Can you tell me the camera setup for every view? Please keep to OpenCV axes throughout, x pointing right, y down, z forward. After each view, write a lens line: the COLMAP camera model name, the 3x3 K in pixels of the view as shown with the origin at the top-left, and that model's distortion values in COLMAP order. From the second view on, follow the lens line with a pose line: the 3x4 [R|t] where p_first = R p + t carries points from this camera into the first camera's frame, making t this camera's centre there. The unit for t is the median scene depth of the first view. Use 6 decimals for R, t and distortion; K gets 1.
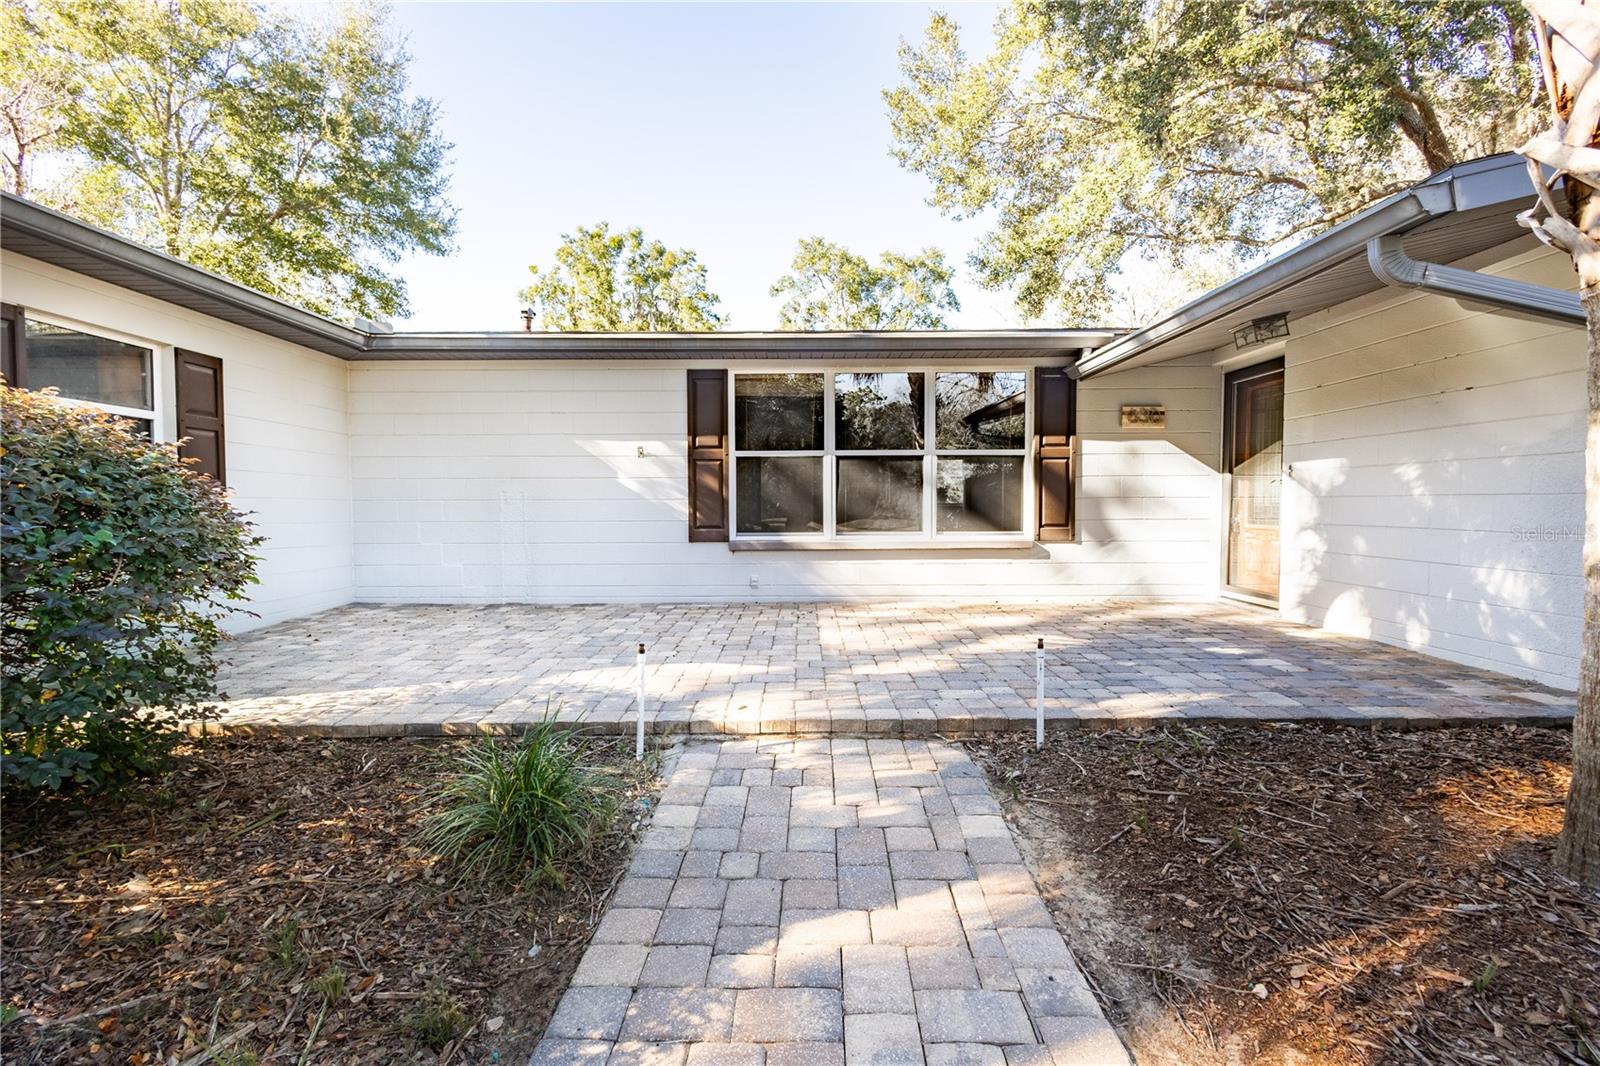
lens RADIAL K [[741.8, 0, 800.0], [0, 741.8, 533.0], [0, 0, 1]] dist [0.011982, -0.000216]
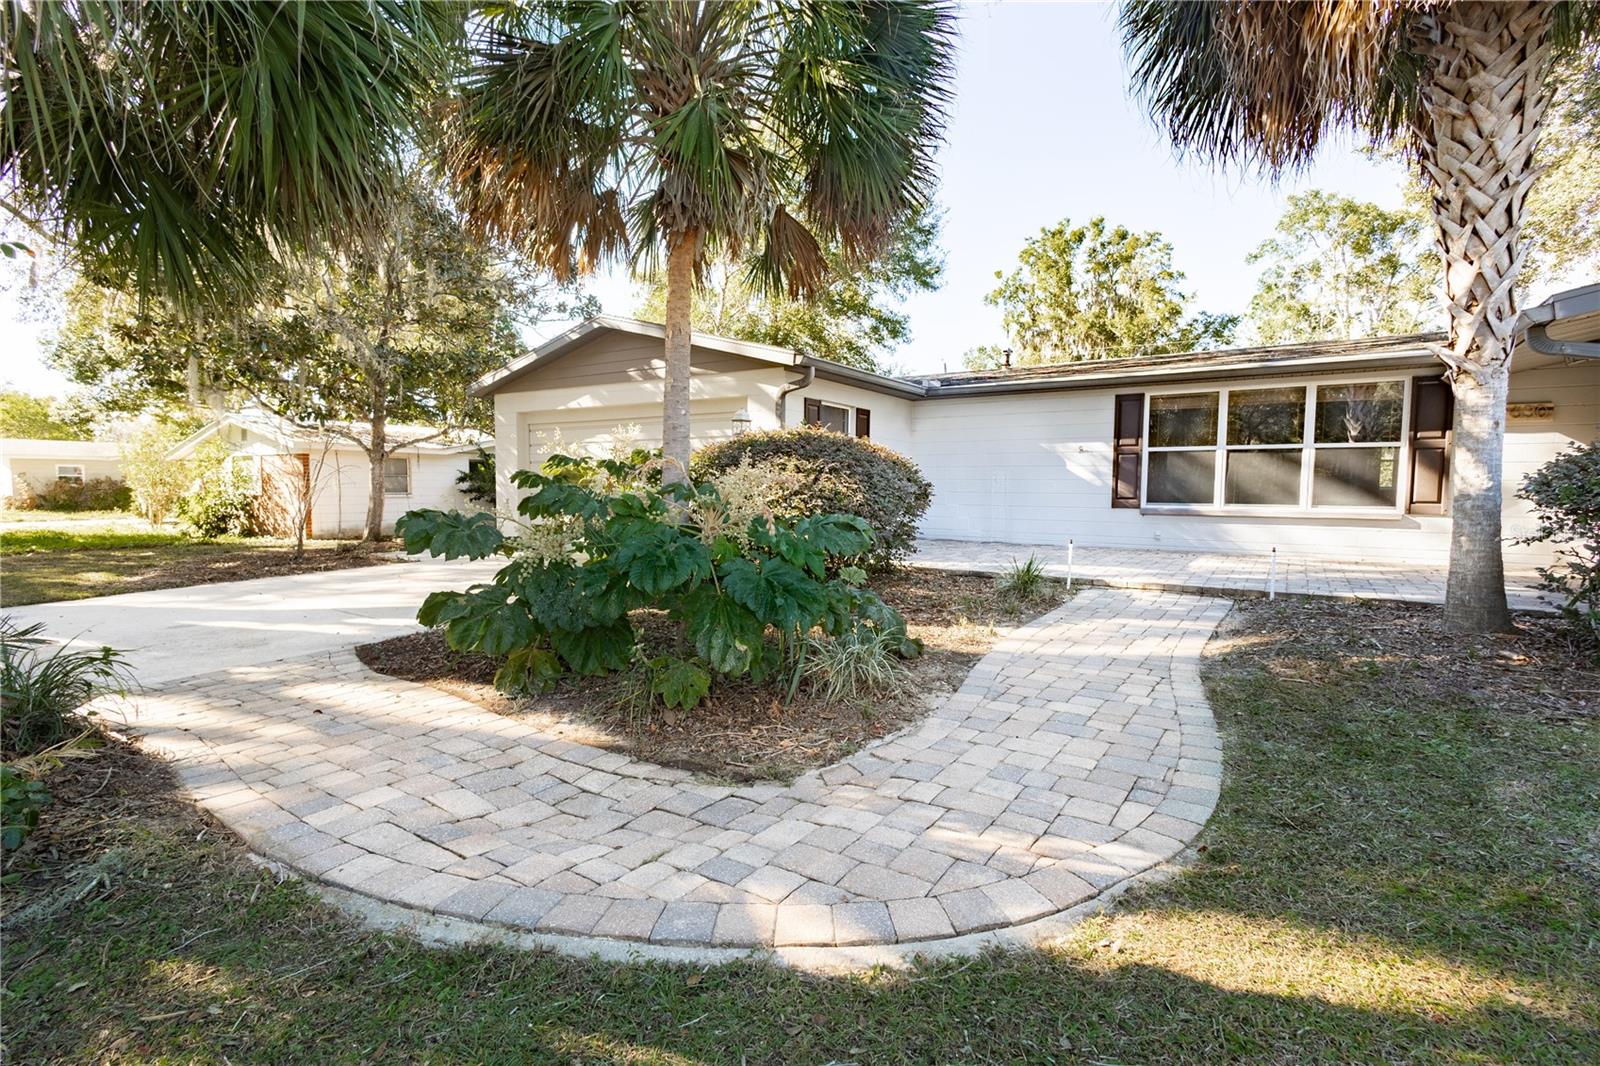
lens RADIAL K [[741.8, 0, 800.0], [0, 741.8, 533.0], [0, 0, 1]] dist [0.011982, -0.000216]
pose [[0.833595, 0.045736, -0.550479, 0.023958], [-0.033311, 0.998915, 0.032550, 0.005244], [0.551370, -0.008797, 0.834214, -0.094357]]
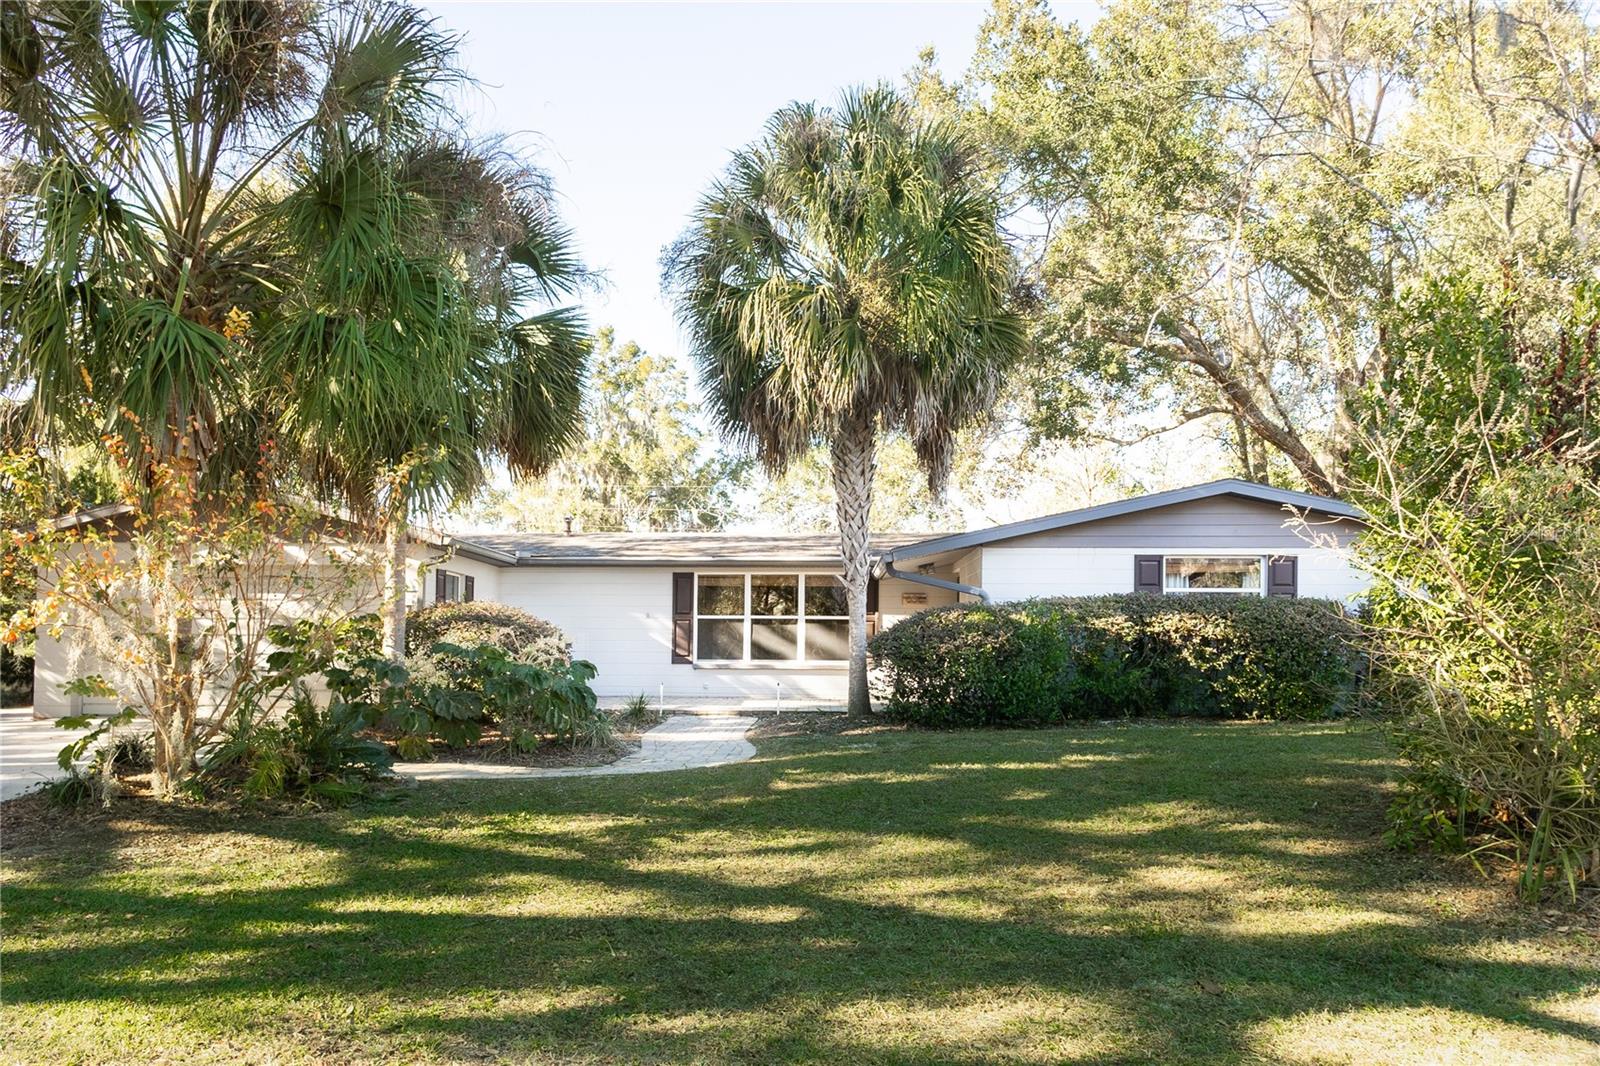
lens RADIAL K [[1123.9, 0, 800.0], [0, 1123.9, 533.0], [0, 0, 1]] dist [0.001812, -0.000208]
pose [[0.999732, 0.012226, -0.019638, 0.034408], [-0.014958, 0.989227, -0.145624, 0.014050], [0.017646, 0.145878, 0.989145, -0.279742]]
